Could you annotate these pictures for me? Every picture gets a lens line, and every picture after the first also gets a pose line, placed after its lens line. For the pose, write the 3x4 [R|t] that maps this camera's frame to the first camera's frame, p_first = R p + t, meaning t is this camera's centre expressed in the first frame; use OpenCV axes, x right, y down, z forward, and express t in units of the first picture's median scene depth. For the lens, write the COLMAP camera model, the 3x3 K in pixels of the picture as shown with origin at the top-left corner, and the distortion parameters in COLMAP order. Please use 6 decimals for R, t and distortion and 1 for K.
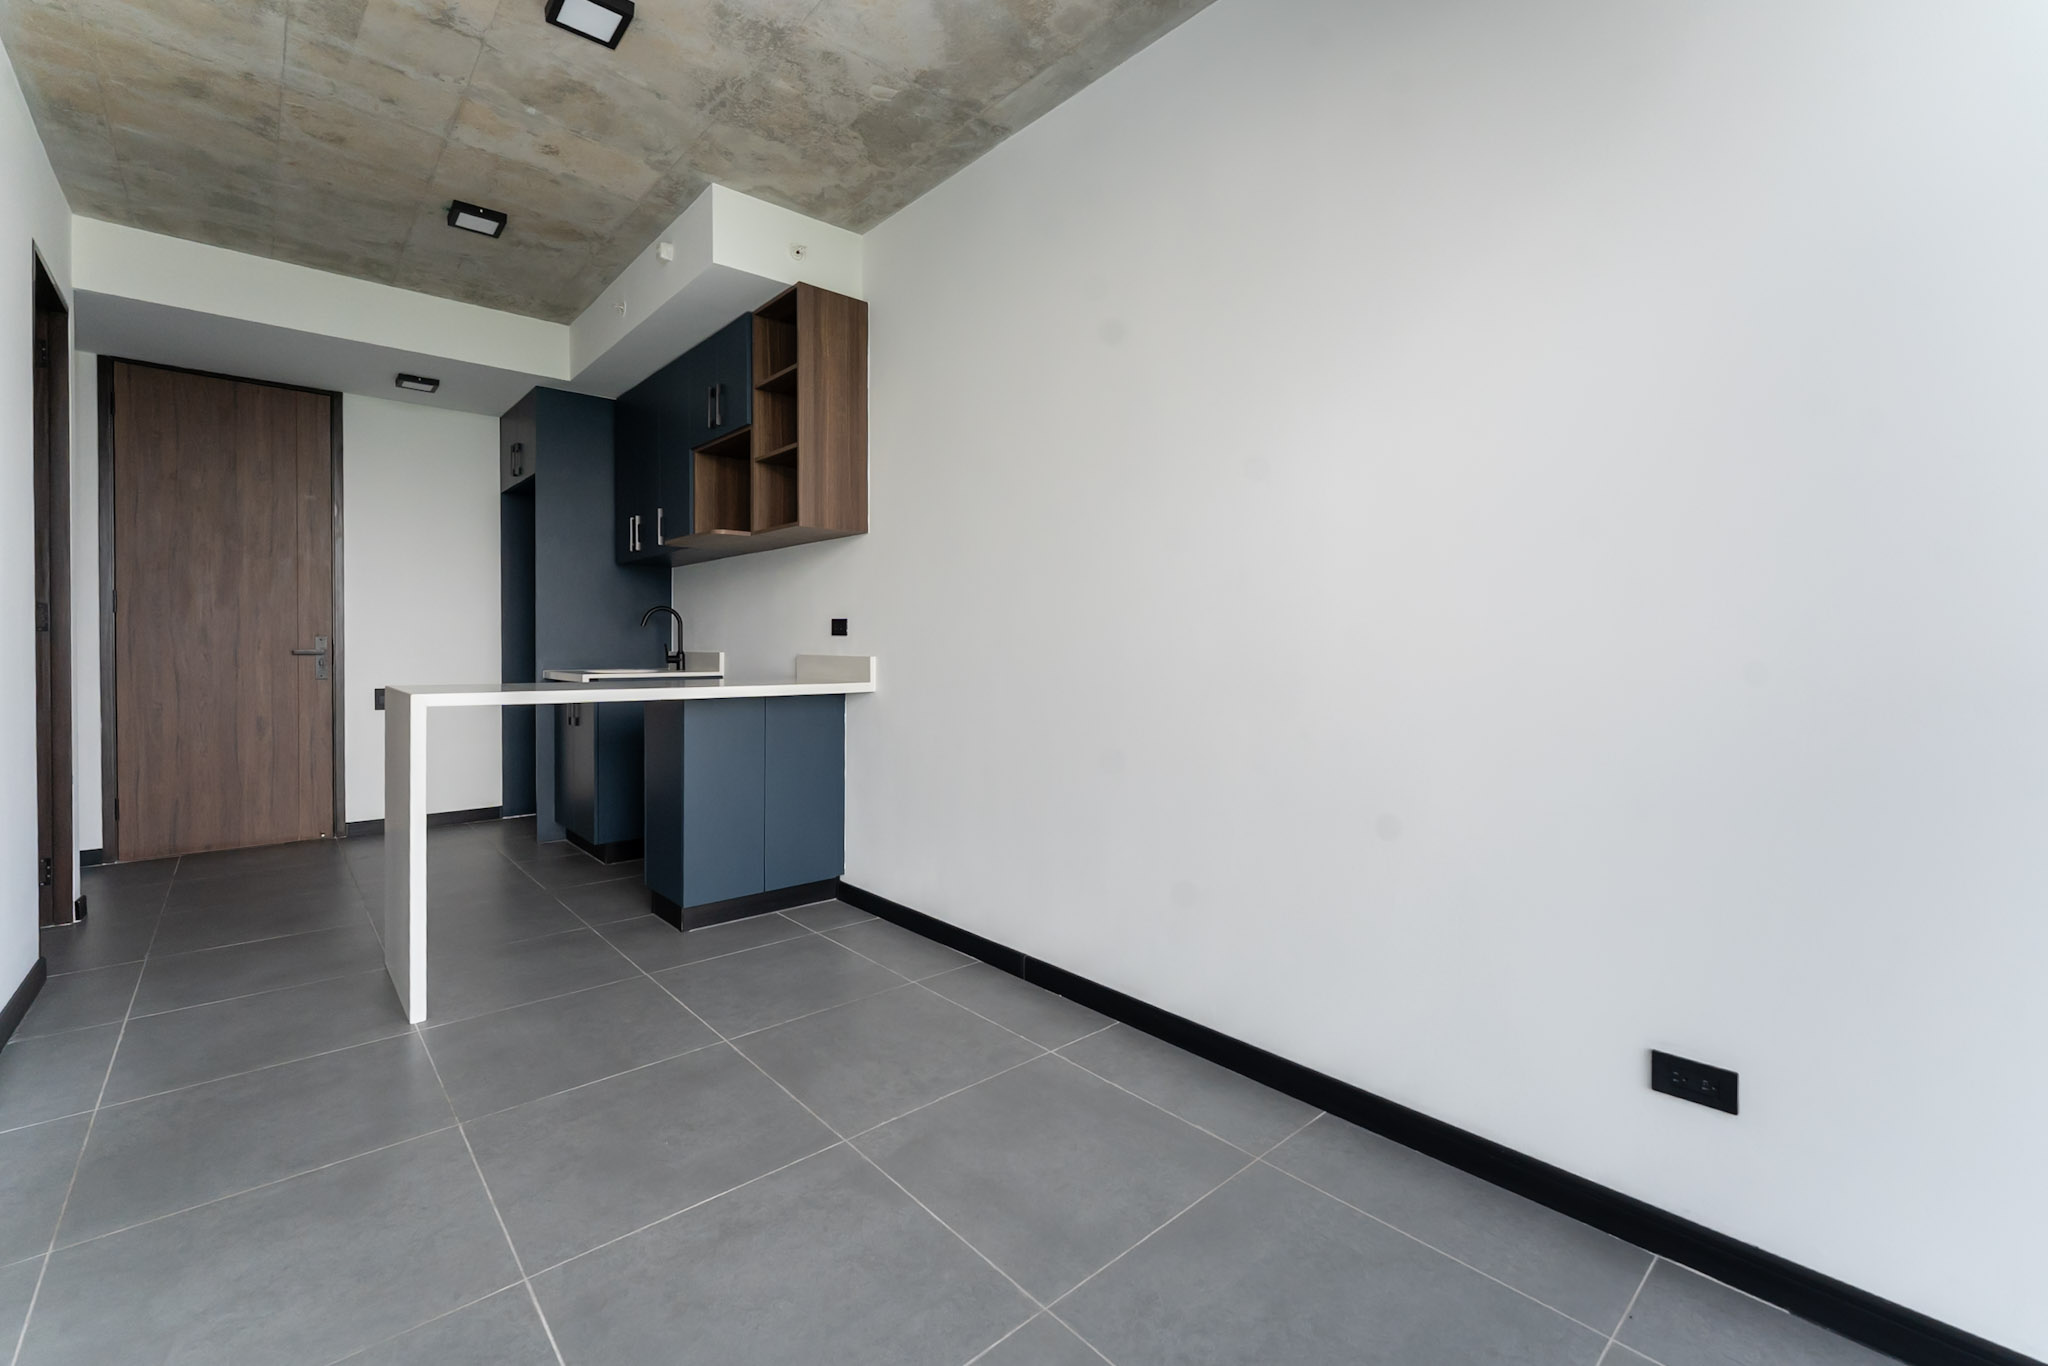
lens RADIAL K [[842.4, 0, 967.7], [0, 842.4, 646.6], [0, 0, 1]] dist [0.001798, 0.000376]
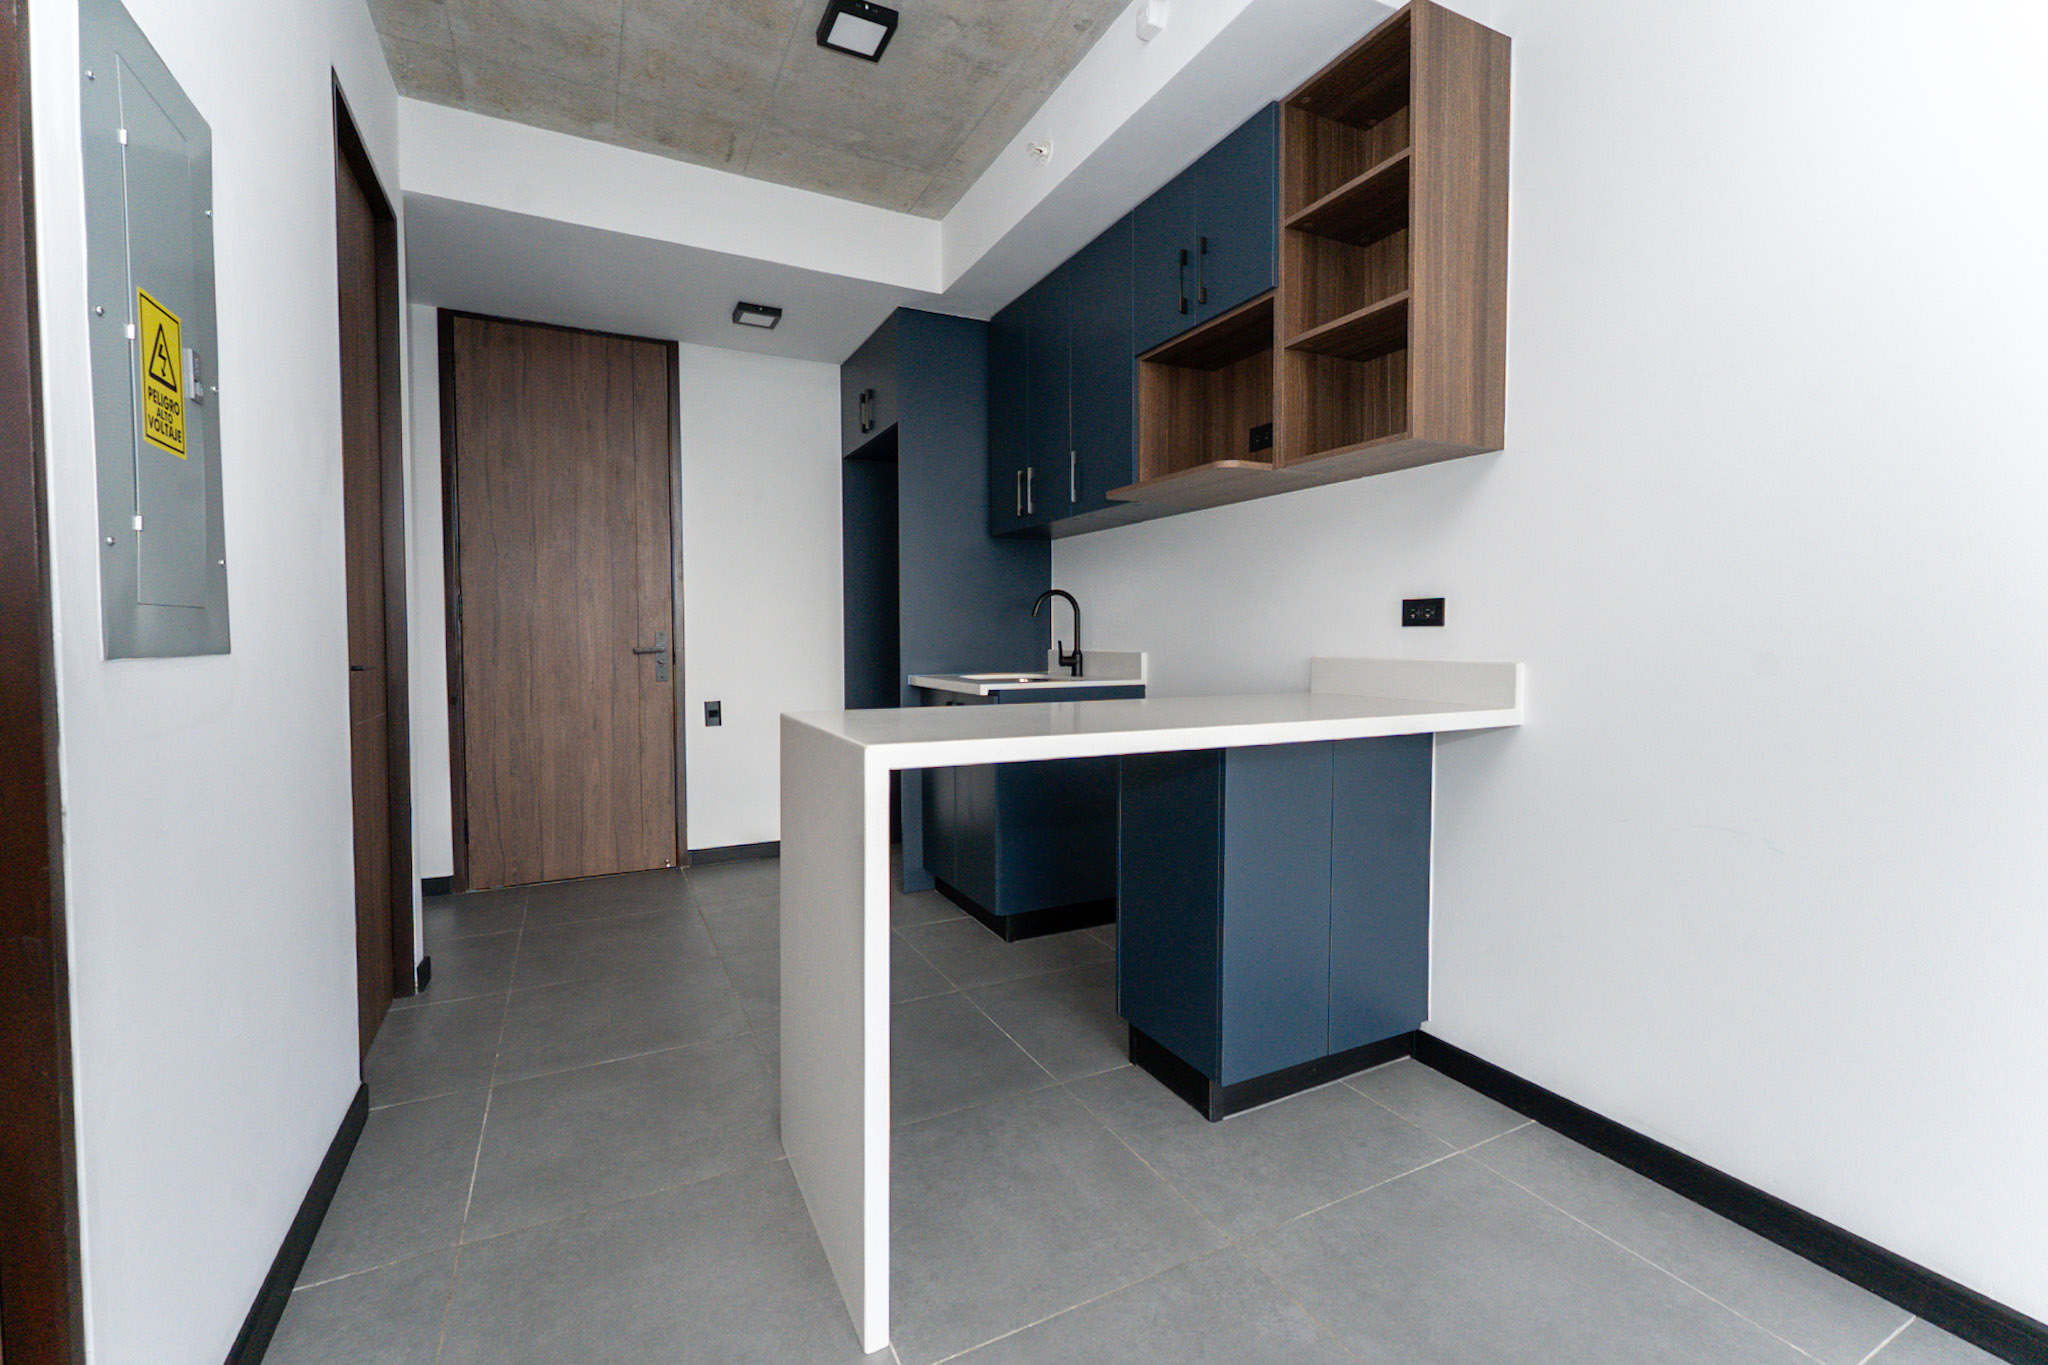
lens RADIAL K [[863.3, 0, 993.5], [0, 863.3, 664.1], [0, 0, 1]] dist [-0.000097, -0.000215]
pose [[0.966490, 0.004124, -0.256670, -0.242380], [0.002872, 0.999635, 0.026875, -0.003727], [0.256687, -0.026712, 0.966125, 0.270482]]
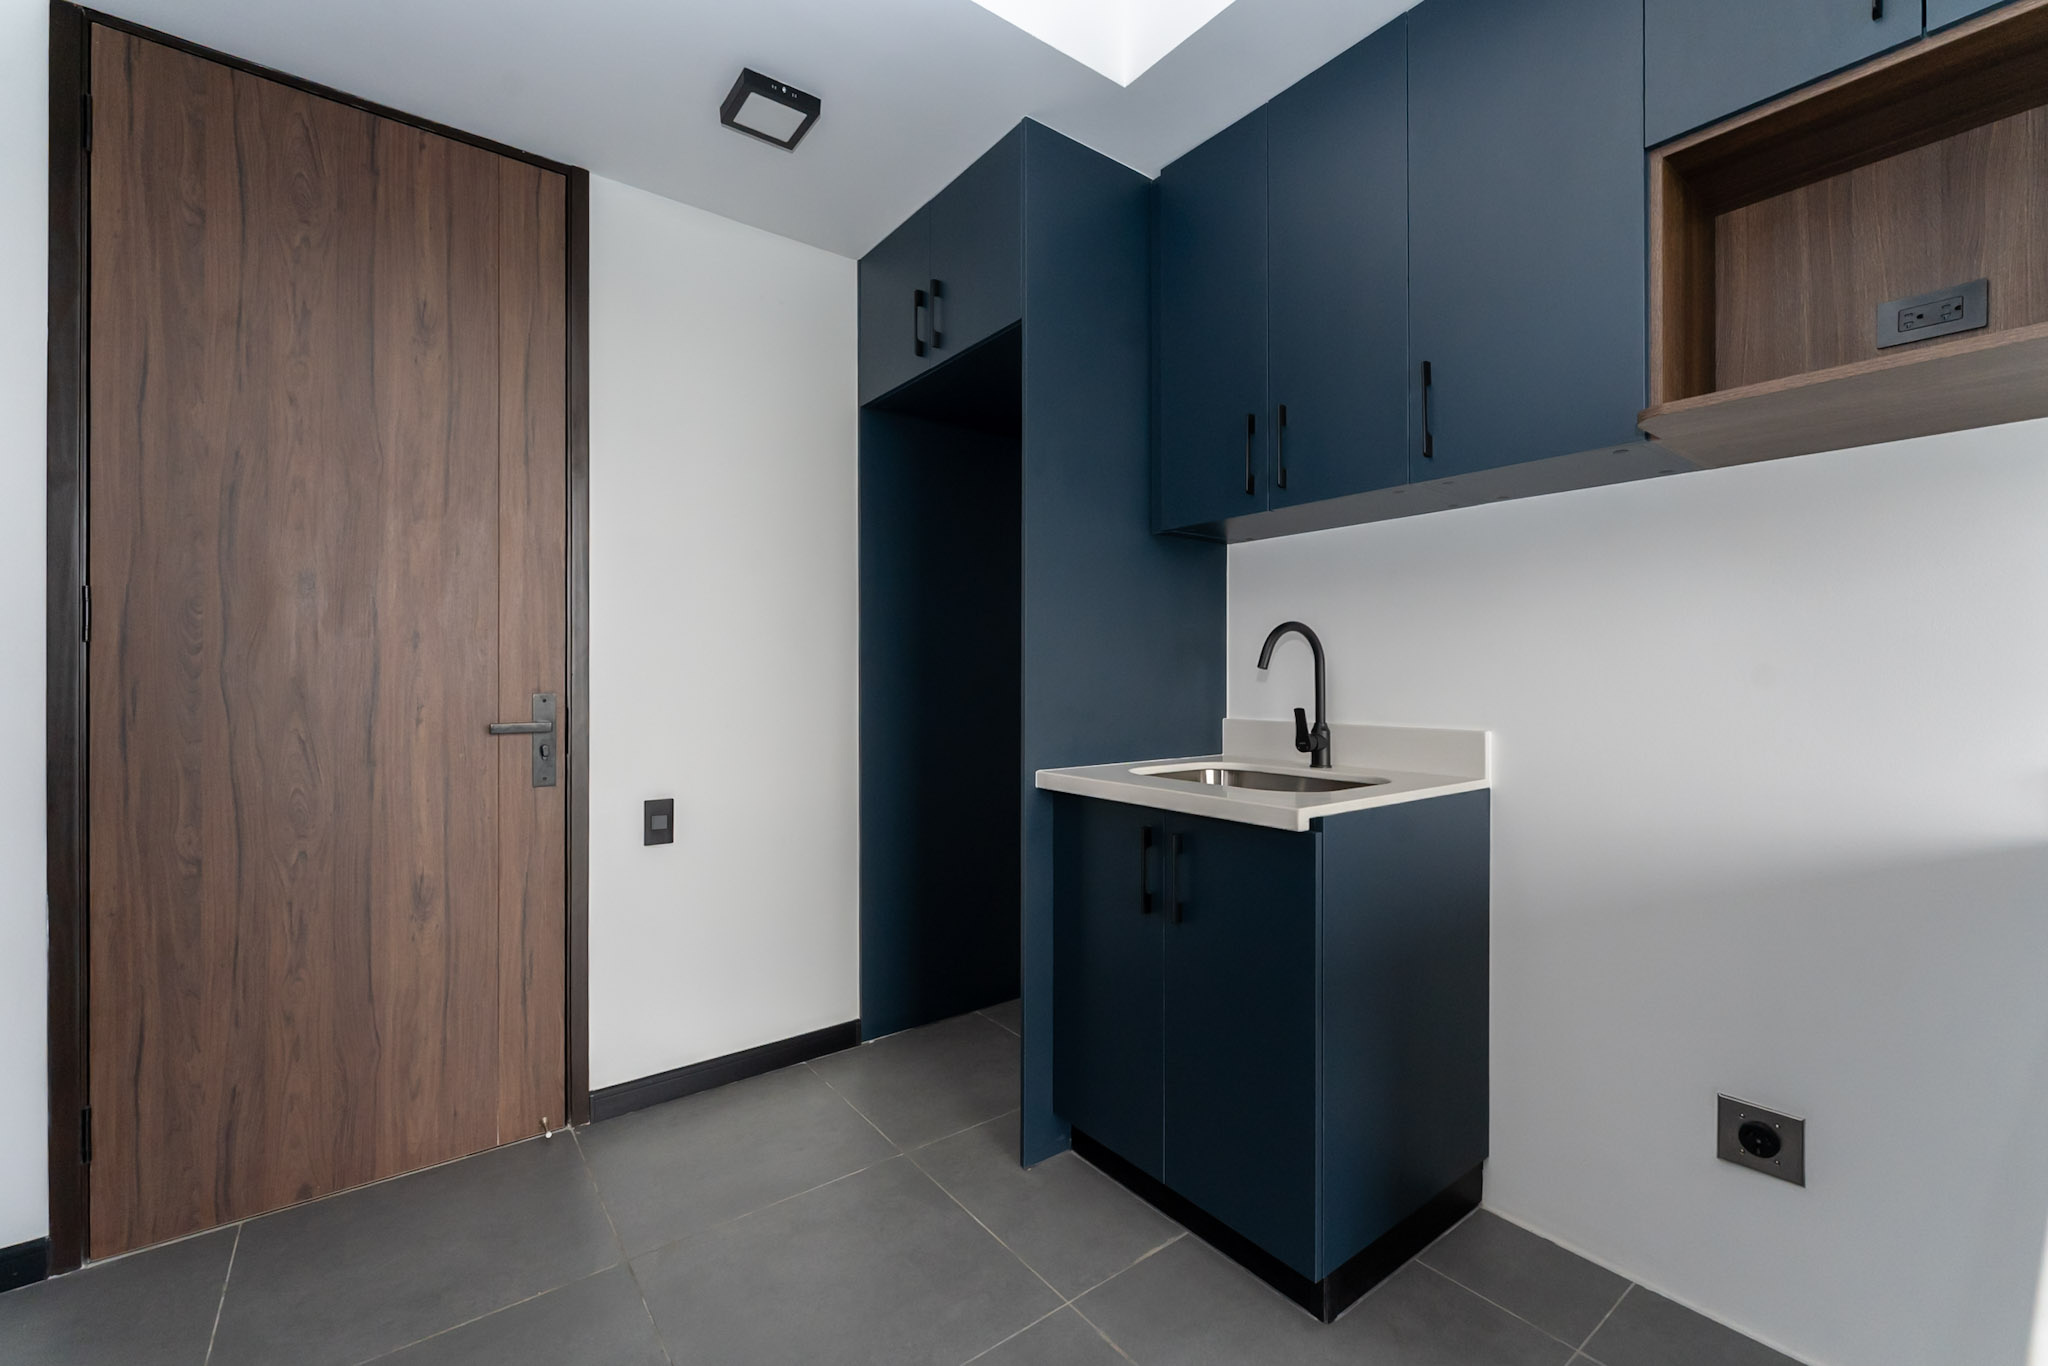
lens RADIAL K [[835.1, 0, 995.9], [0, 835.1, 667.0], [0, 0, 1]] dist [-0.000160, -0.000127]
pose [[0.997840, -0.003684, -0.065581, -0.539959], [0.002721, 0.999887, -0.014776, -0.020662], [0.065628, 0.014566, 0.997738, 0.617624]]
